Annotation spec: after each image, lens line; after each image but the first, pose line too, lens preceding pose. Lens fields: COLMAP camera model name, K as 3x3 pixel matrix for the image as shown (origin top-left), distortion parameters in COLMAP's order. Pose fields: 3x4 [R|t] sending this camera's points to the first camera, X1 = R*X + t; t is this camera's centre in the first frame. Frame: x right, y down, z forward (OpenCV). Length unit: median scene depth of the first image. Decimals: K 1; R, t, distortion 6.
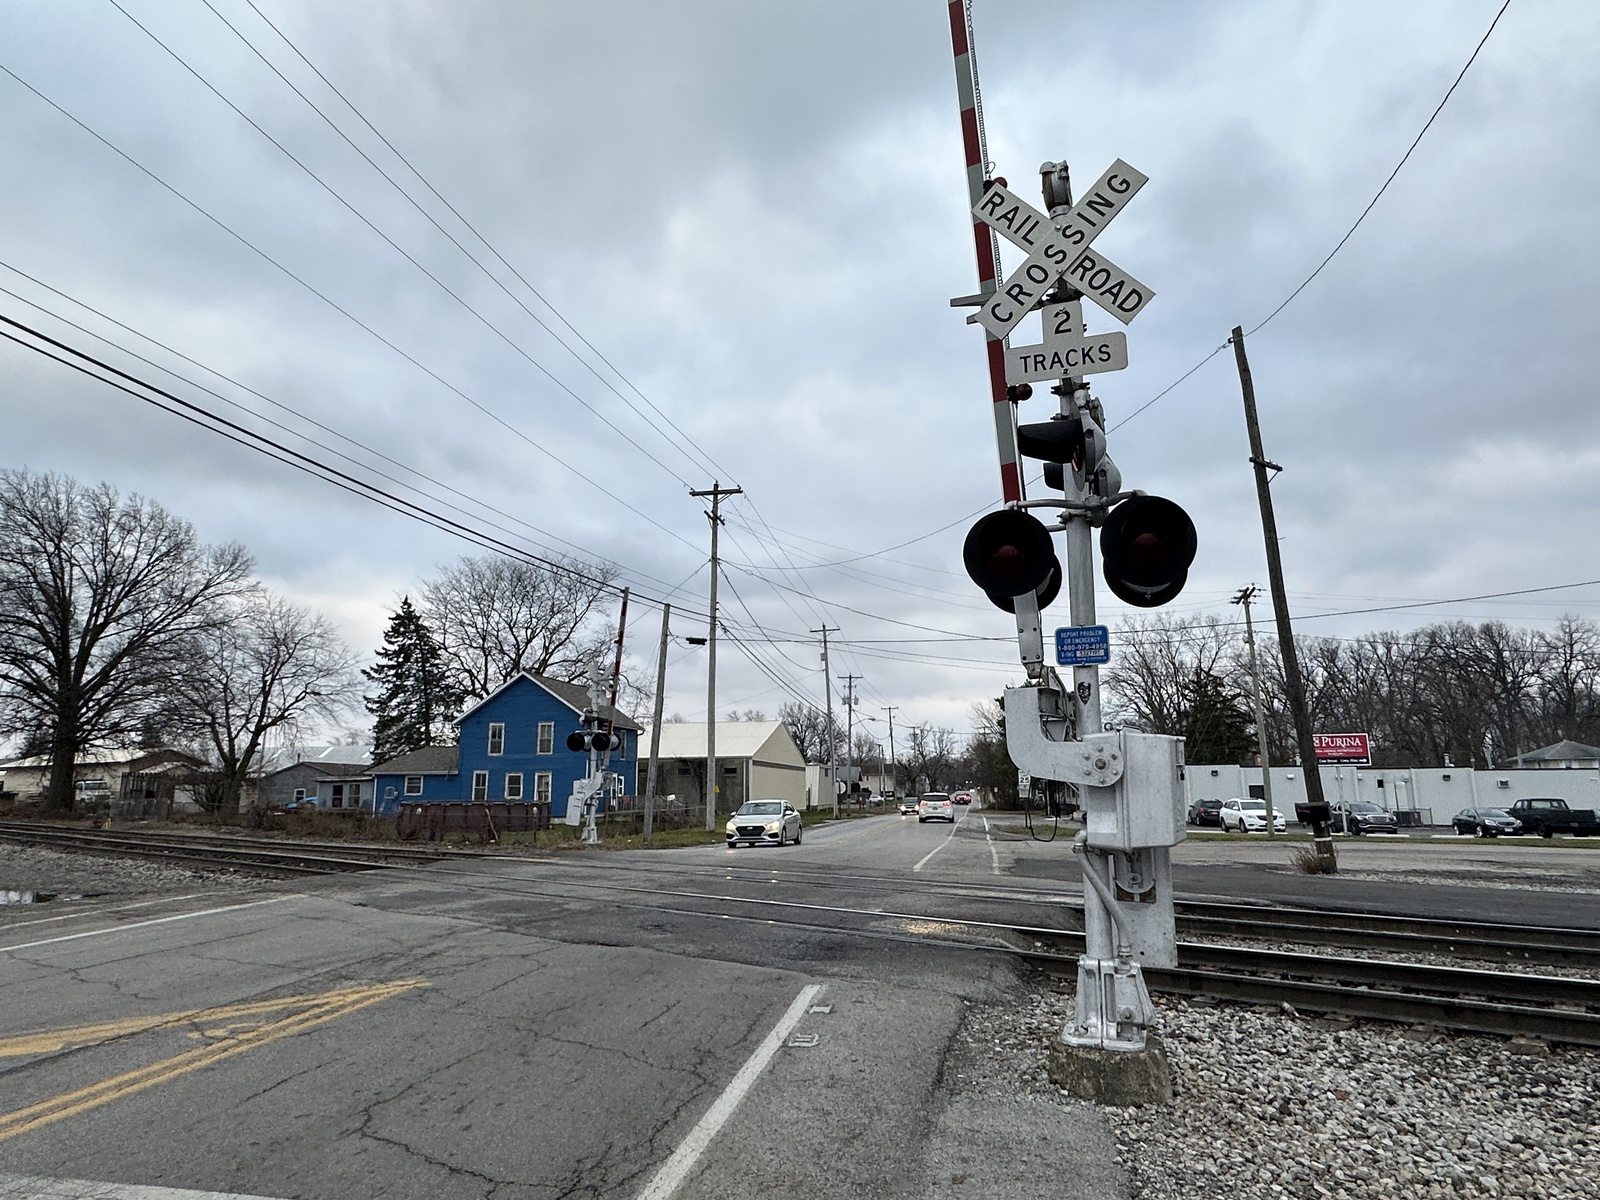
lens RADIAL K [[1020.8, 0, 785.5], [0, 1020.8, 590.7], [0, 0, 1]] dist [0.001651, -0.000908]
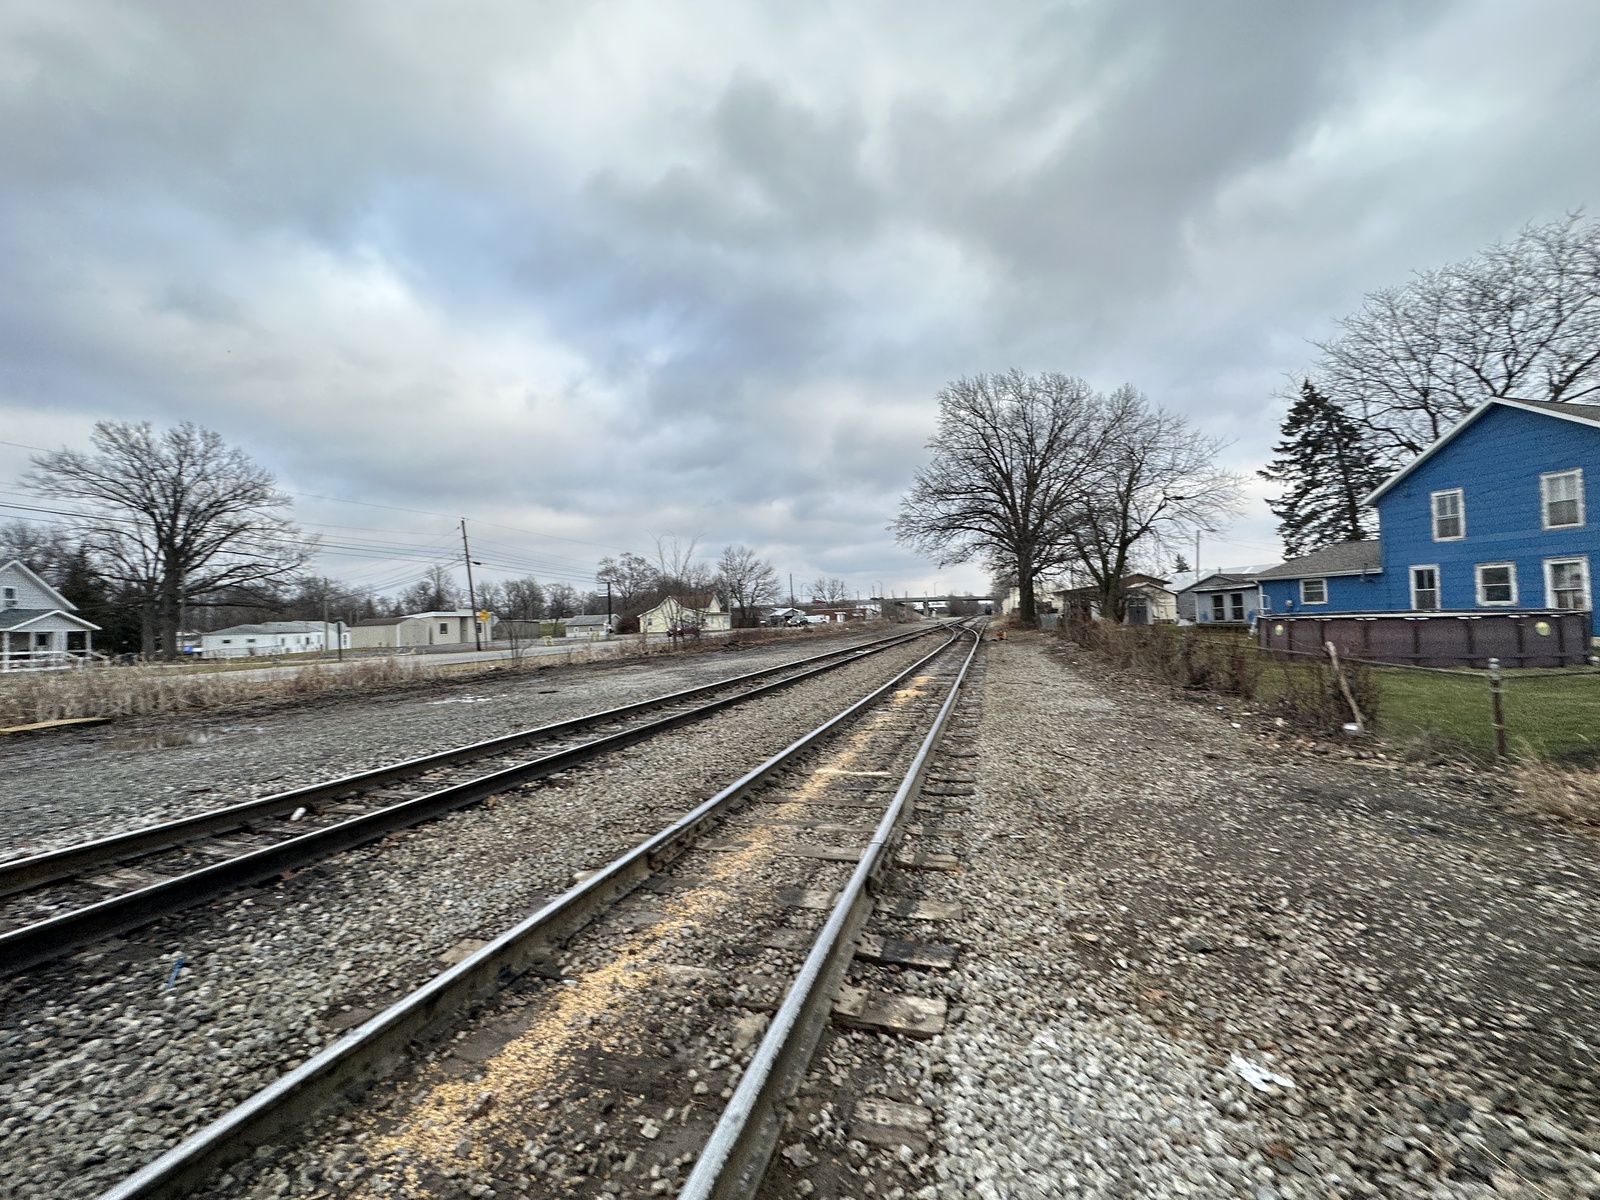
lens RADIAL K [[634.7, 0, 800.5], [0, 634.7, 599.0], [0, 0, 1]] dist [-0.002865, 0.000384]
pose [[0.426590, -0.036459, -0.903710, -0.068469], [0.205230, 0.977026, 0.057461, 0.073996], [0.880853, -0.209981, 0.424271, 0.375293]]
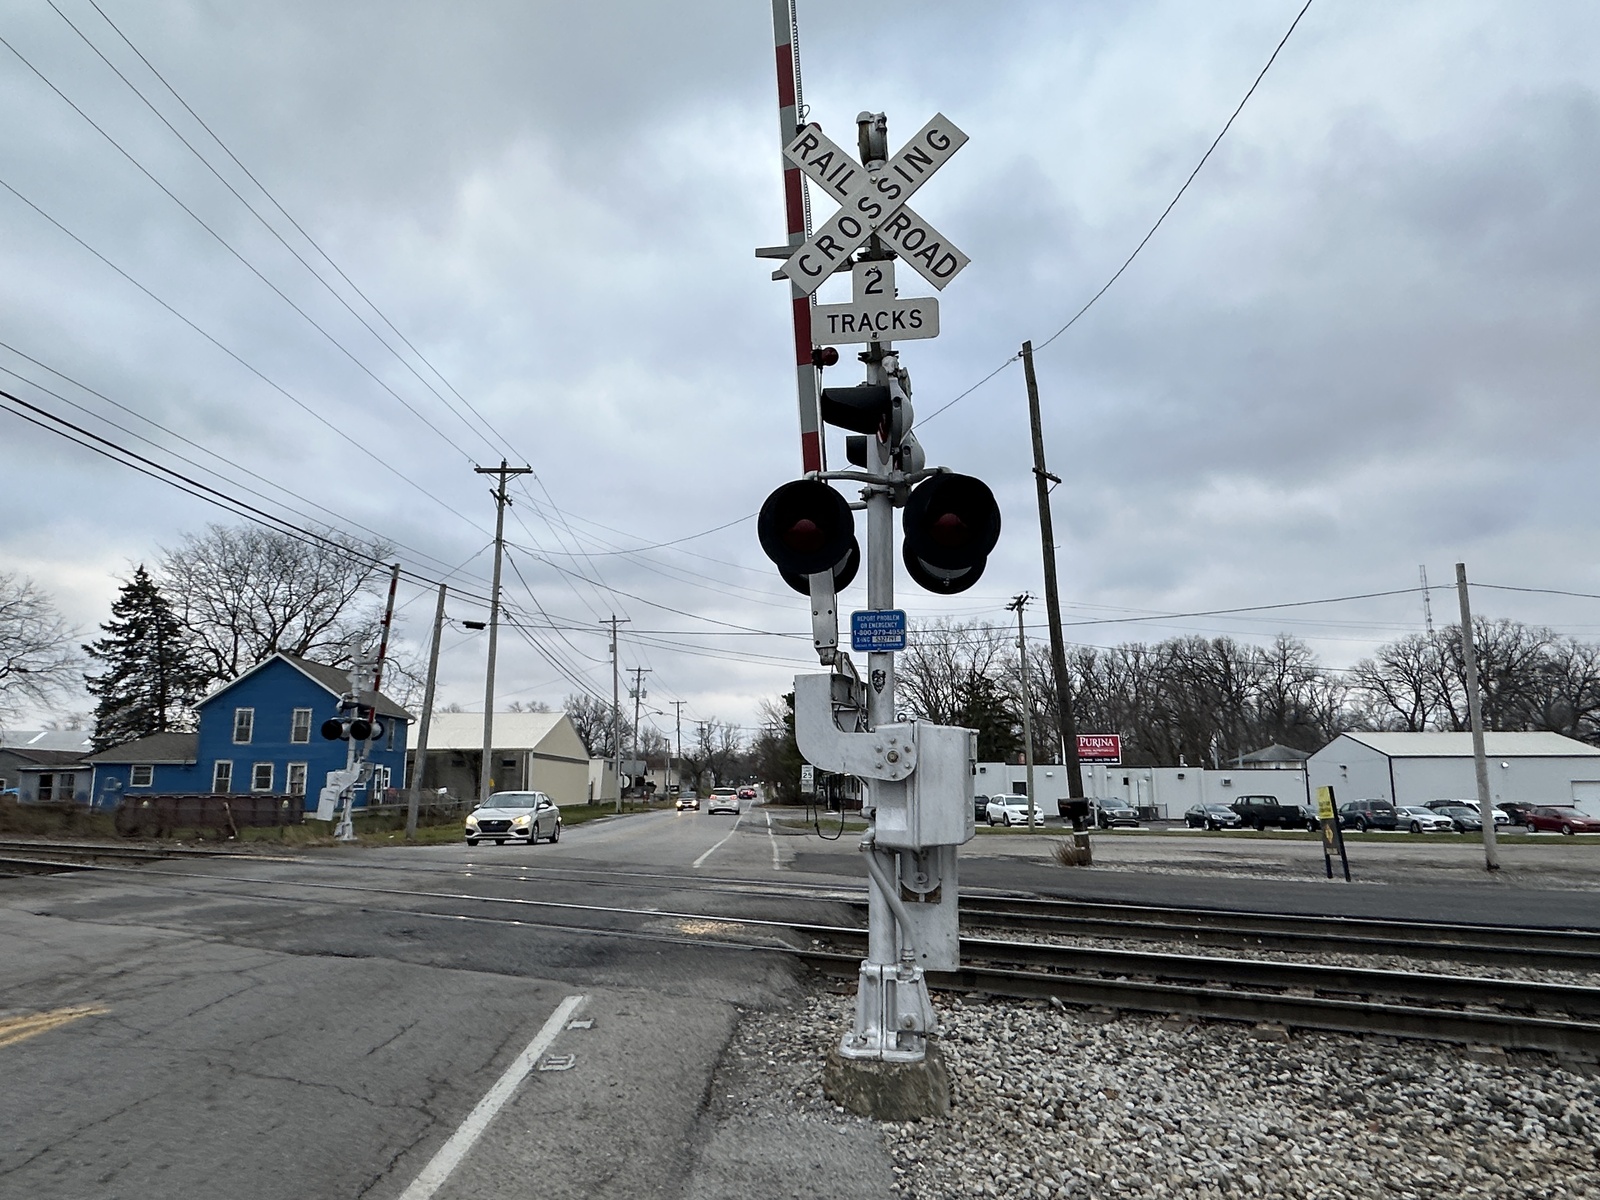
lens RADIAL K [[1020.8, 0, 777.0], [0, 1020.8, 610.1], [0, 0, 1]] dist [0.001651, -0.000908]
pose [[0.980471, 0.039234, 0.192708, 0.008042], [-0.043759, 0.998856, 0.019280, 0.009045], [-0.191731, -0.027336, 0.981067, 0.043673]]
